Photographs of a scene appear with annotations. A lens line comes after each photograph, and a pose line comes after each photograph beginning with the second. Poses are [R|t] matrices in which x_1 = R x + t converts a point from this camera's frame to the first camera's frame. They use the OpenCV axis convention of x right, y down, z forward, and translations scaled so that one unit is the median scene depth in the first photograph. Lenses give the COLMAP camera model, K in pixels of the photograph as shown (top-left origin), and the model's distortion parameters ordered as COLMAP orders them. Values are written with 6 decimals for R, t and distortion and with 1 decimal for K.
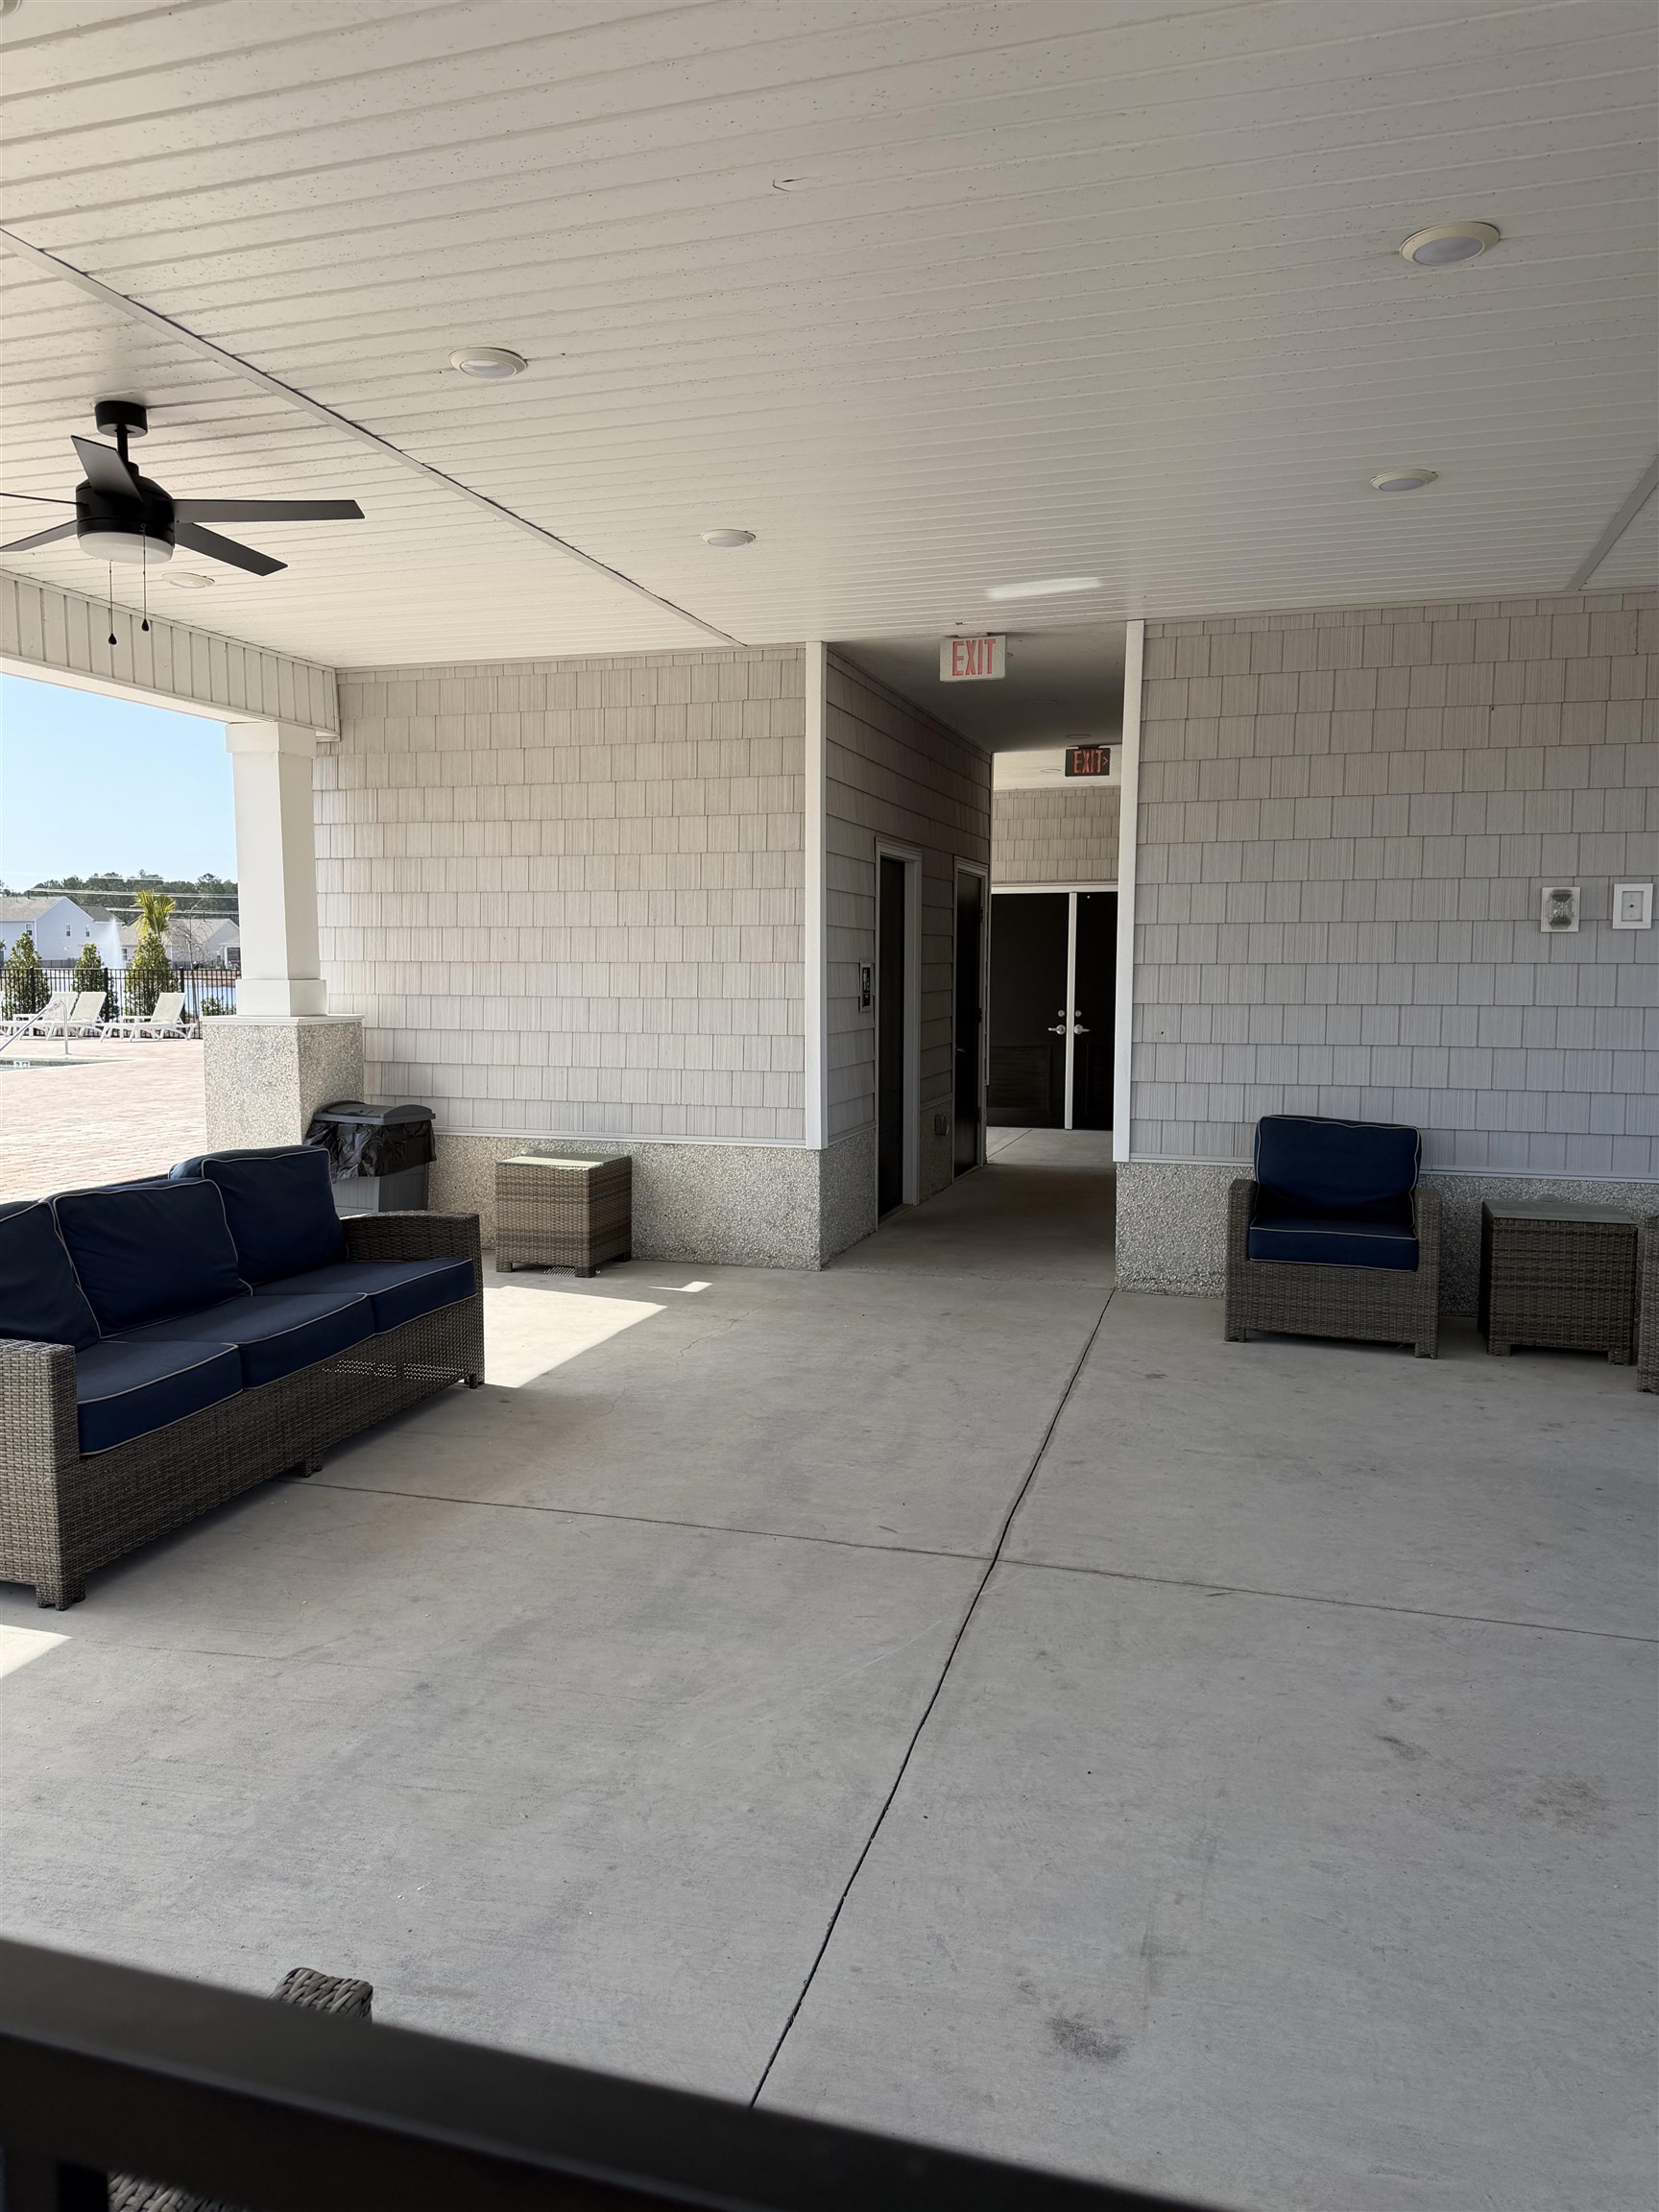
lens RADIAL K [[1546.4, 0, 818.3], [0, 1546.4, 1106.1], [0, 0, 1]] dist [0.047715, -0.007275]
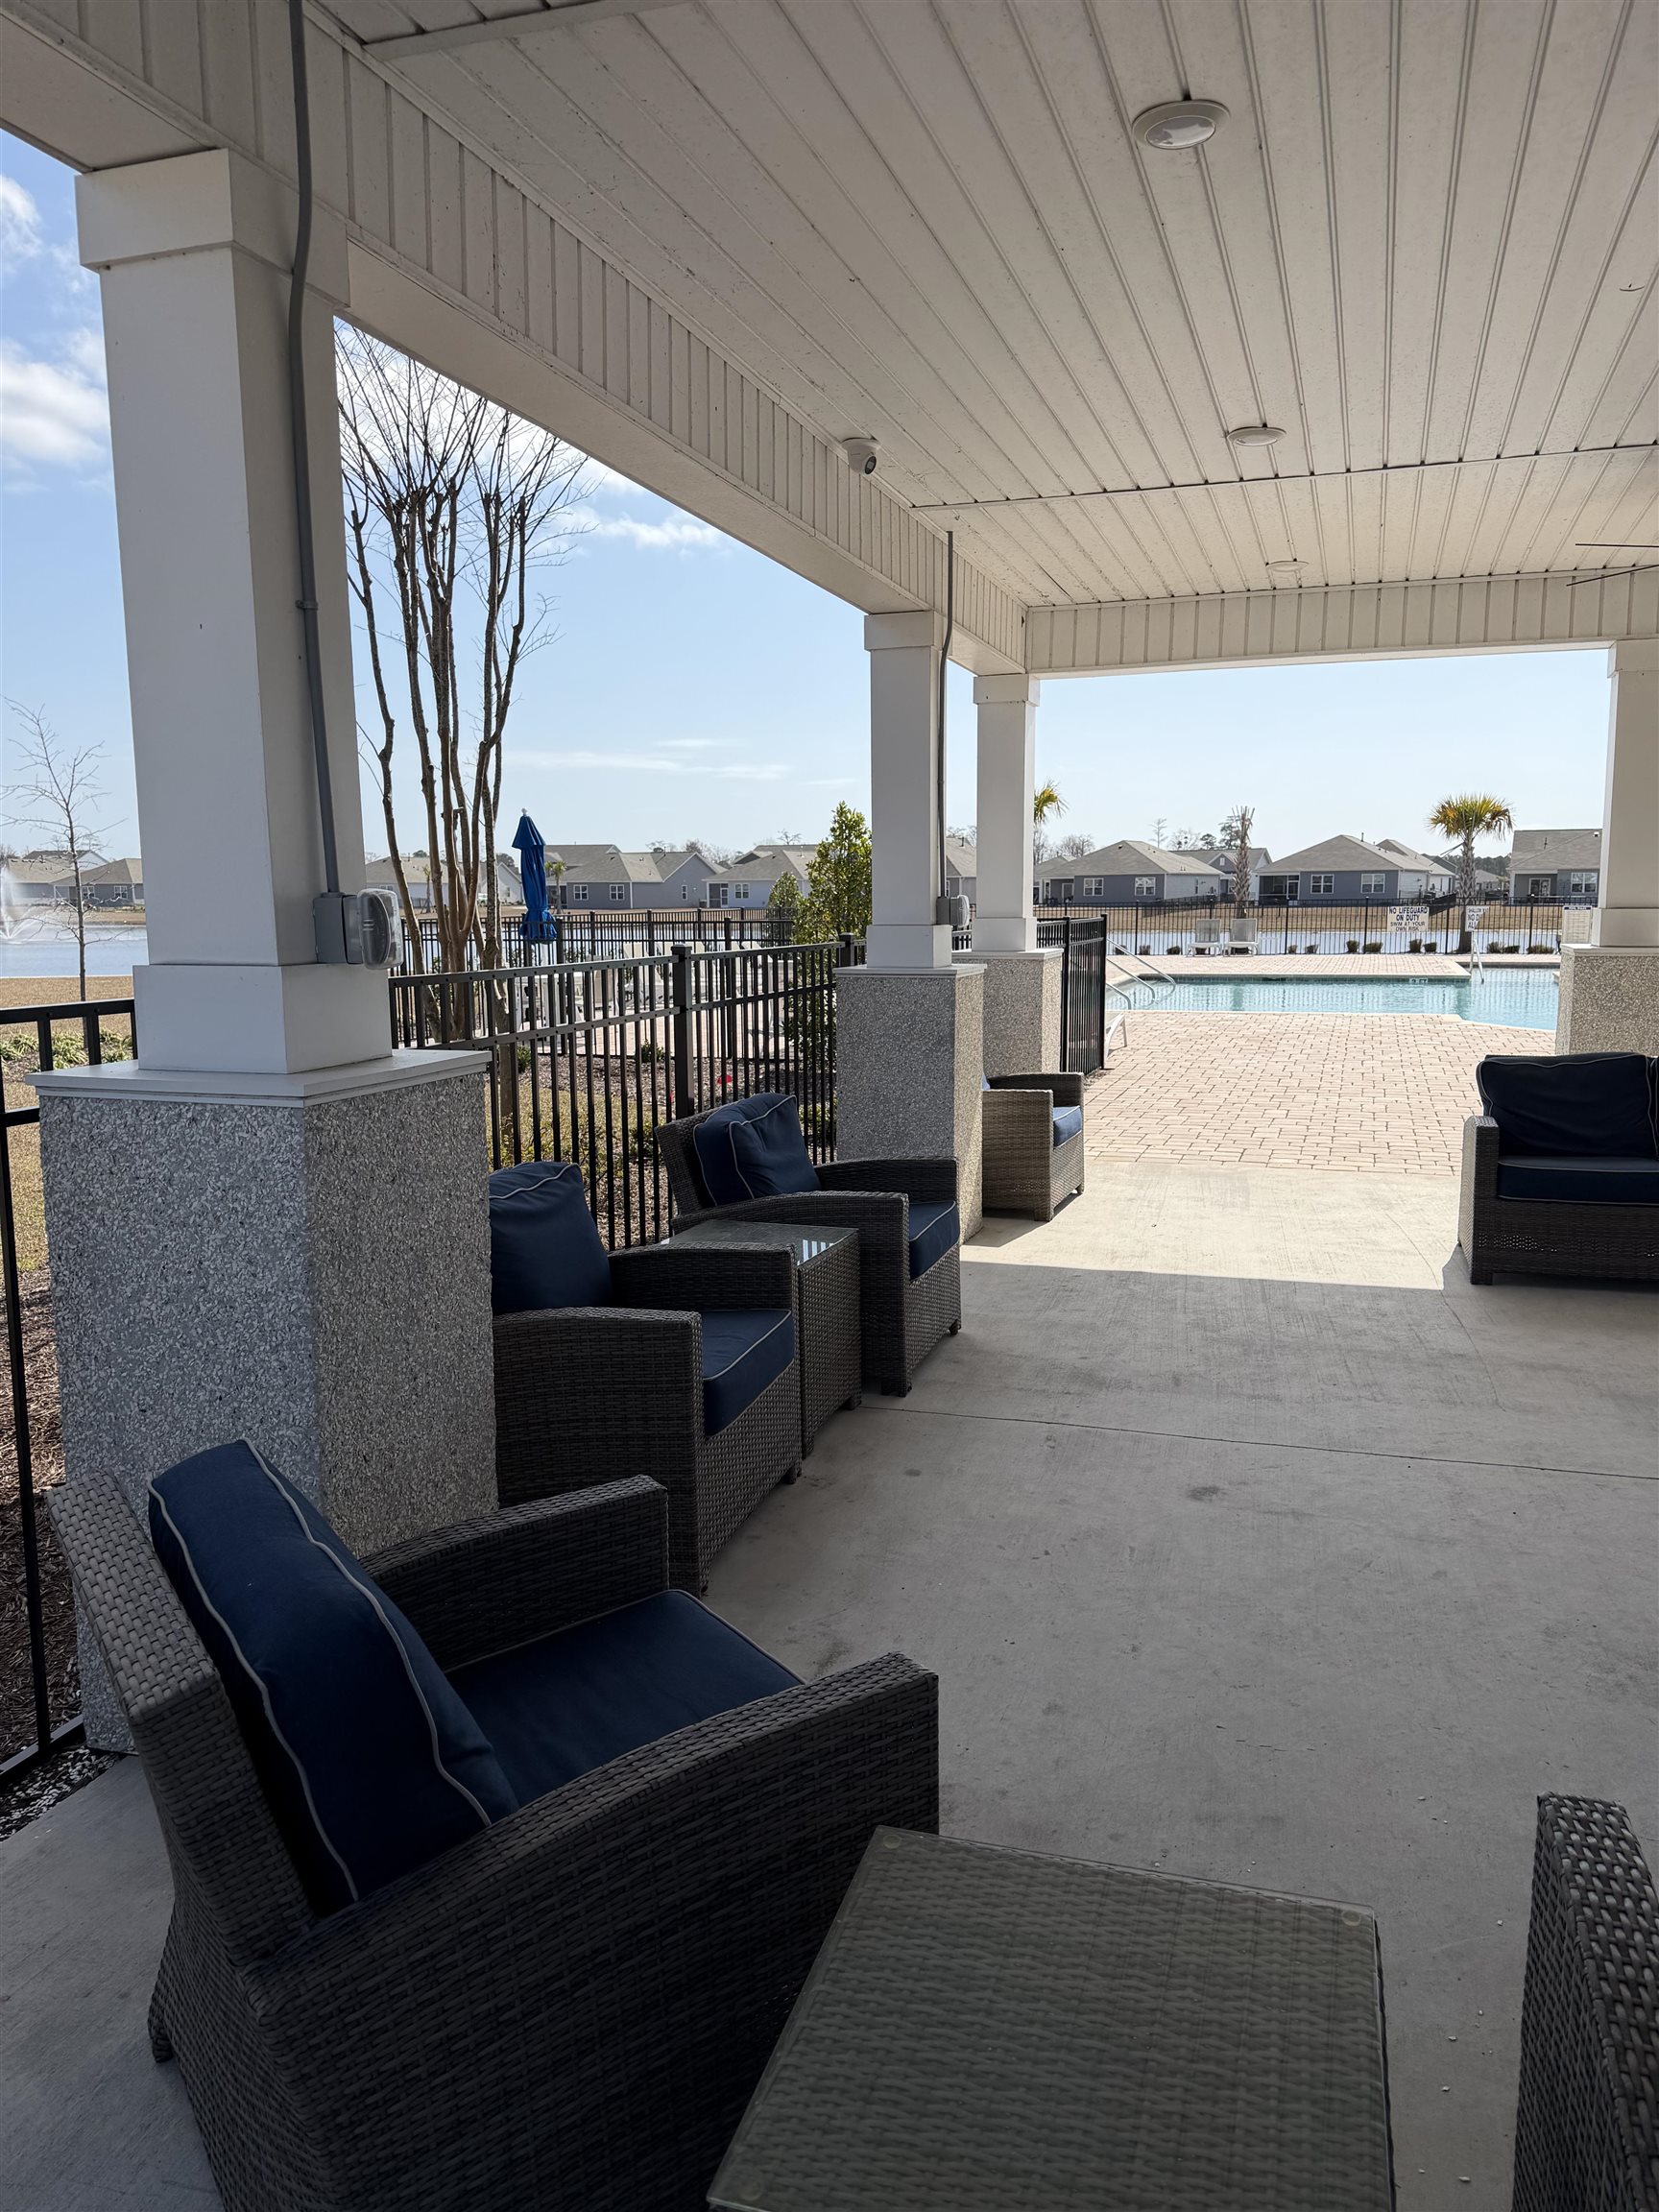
lens RADIAL K [[1546.4, 0, 835.1], [0, 1546.4, 1095.0], [0, 0, 1]] dist [0.047715, -0.007275]
pose [[-0.035382, 0.120625, -0.992067, 1.344419], [-0.080052, 0.989157, 0.123126, -0.025803], [0.996162, 0.083774, -0.025343, 0.422017]]
